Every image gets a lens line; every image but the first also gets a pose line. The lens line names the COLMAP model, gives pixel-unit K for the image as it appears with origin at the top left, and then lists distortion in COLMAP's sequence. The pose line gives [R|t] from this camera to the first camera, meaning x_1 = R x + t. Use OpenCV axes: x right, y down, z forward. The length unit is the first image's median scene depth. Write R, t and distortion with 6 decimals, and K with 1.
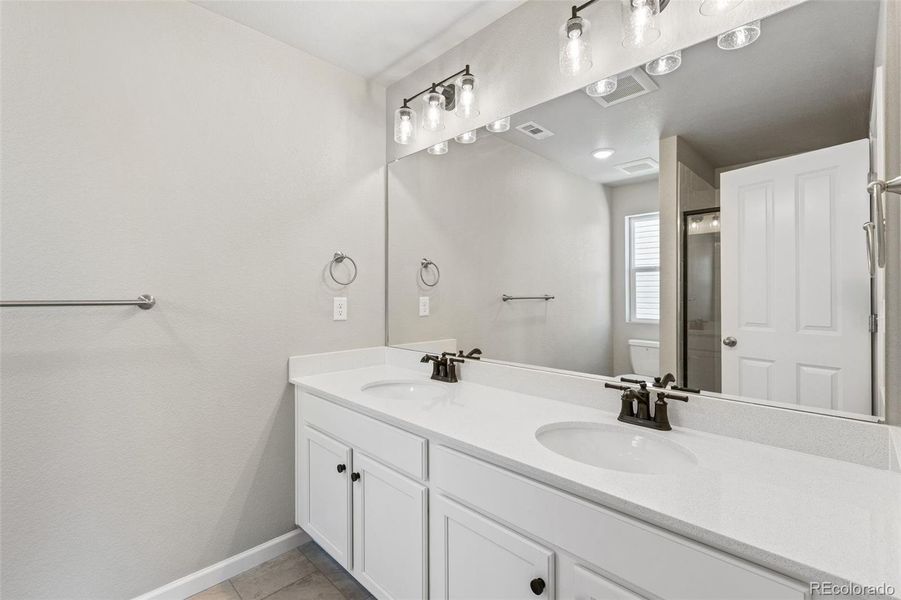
lens RADIAL K [[402.3, 0, 450.0], [0, 402.3, 299.9], [0, 0, 1]] dist [0.001207, -0.000587]
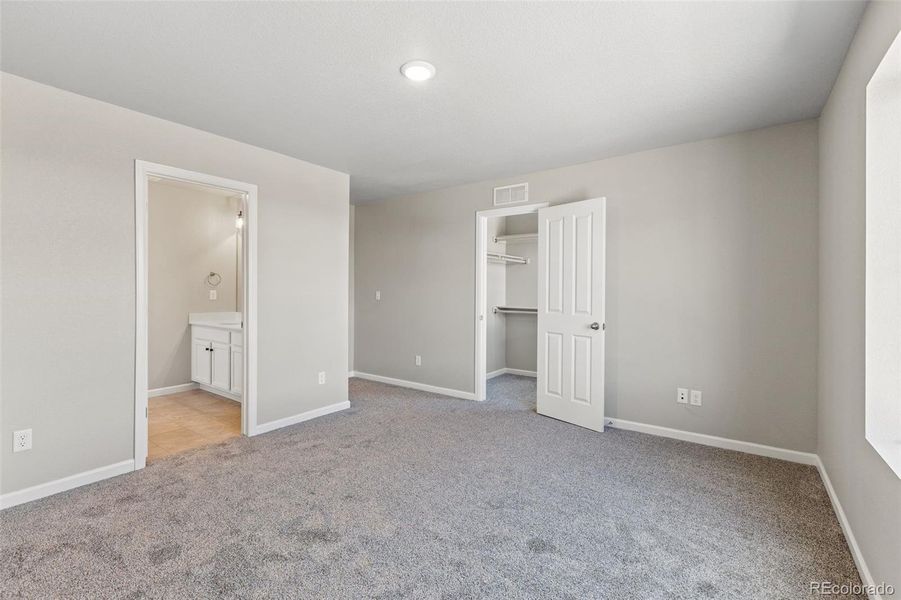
lens RADIAL K [[402.3, 0, 451.3], [0, 402.3, 294.2], [0, 0, 1]] dist [0.001207, -0.000587]
pose [[0.987139, 0.002594, 0.159844, 0.841413], [-0.003525, 0.999978, 0.005546, -0.002155], [-0.159826, -0.006038, 0.987127, -1.801278]]
